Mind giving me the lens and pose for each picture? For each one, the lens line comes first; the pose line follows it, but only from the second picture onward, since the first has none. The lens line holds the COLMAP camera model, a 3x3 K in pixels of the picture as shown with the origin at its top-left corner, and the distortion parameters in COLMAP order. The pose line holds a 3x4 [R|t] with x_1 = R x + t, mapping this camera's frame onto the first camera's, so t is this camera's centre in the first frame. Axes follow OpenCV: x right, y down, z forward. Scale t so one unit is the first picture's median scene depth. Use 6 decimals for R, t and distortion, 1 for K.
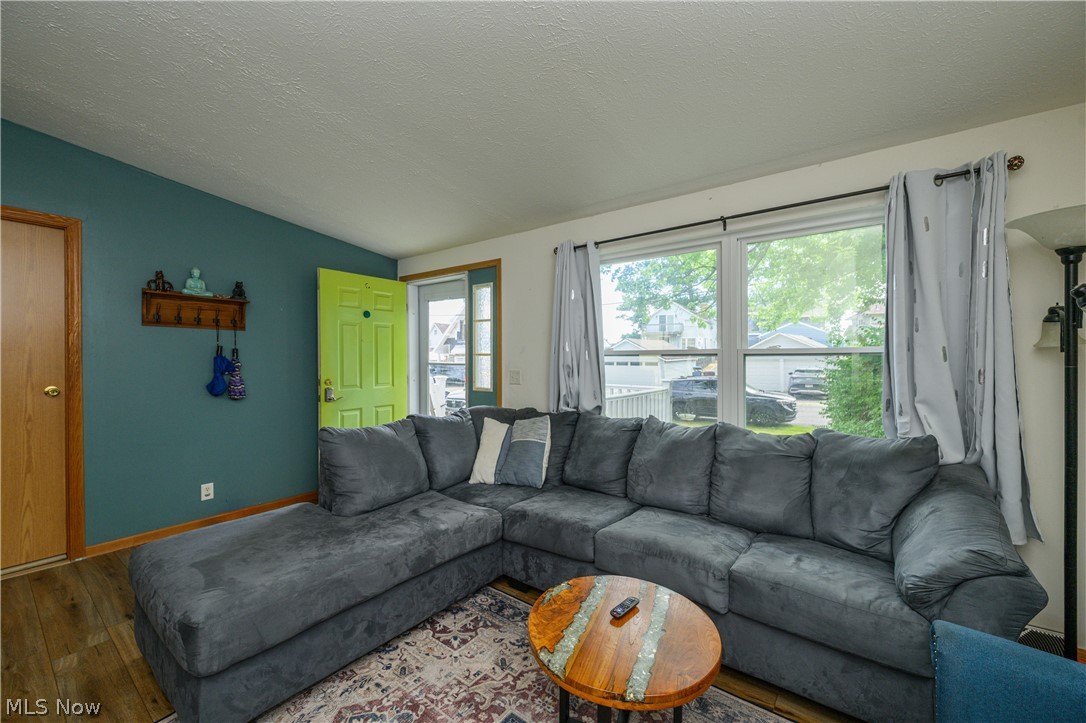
lens RADIAL K [[431.0, 0, 549.1], [0, 431.0, 361.2], [0, 0, 1]] dist [-0.000264, -0.000052]
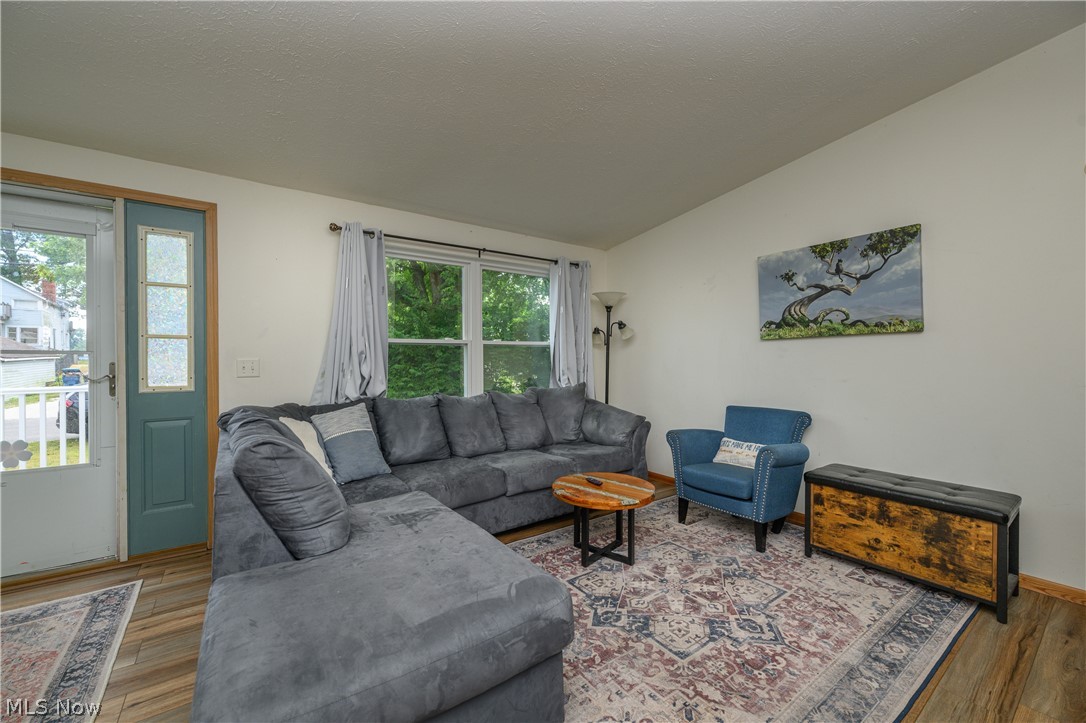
lens RADIAL K [[431.0, 0, 537.6], [0, 431.0, 358.6], [0, 0, 1]] dist [-0.000264, -0.000052]
pose [[0.304496, -0.002849, 0.952509, -0.621103], [0.009811, 0.999952, -0.000146, 0.024430], [-0.952463, 0.009390, 0.304509, 0.262184]]
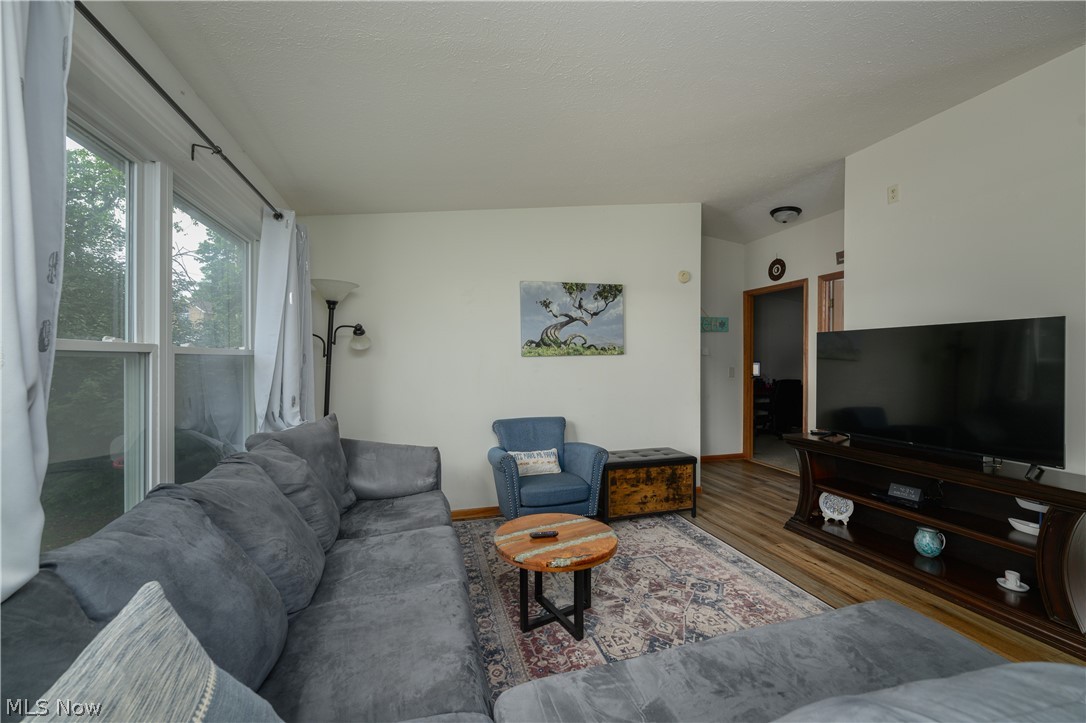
lens RADIAL K [[431.0, 0, 540.2], [0, 431.0, 358.8], [0, 0, 1]] dist [-0.000264, -0.000052]
pose [[-0.803778, 0.001866, 0.594927, -0.264528], [0.005013, 0.999981, 0.003636, -0.006504], [-0.594909, 0.005905, -0.803771, 0.833181]]
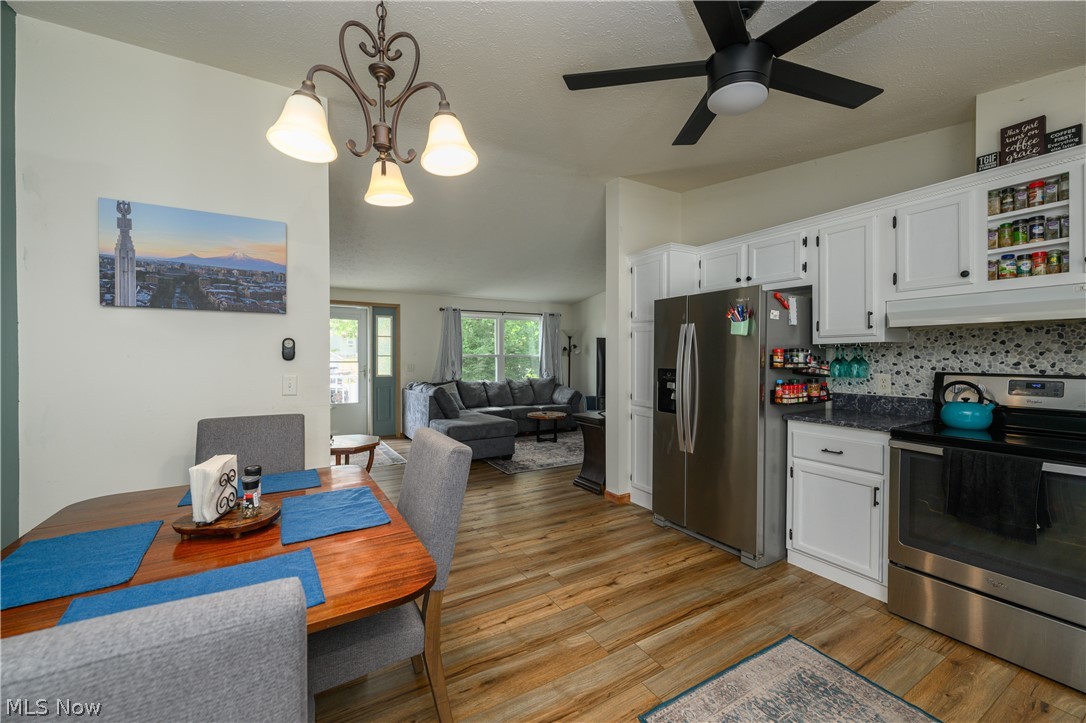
lens RADIAL K [[431.0, 0, 538.5], [0, 431.0, 359.9], [0, 0, 1]] dist [-0.000264, -0.000052]
pose [[0.382203, -0.003667, 0.924071, -1.566545], [0.008537, 0.999963, 0.000437, 0.006368], [-0.924039, 0.007722, 0.382220, -0.259775]]
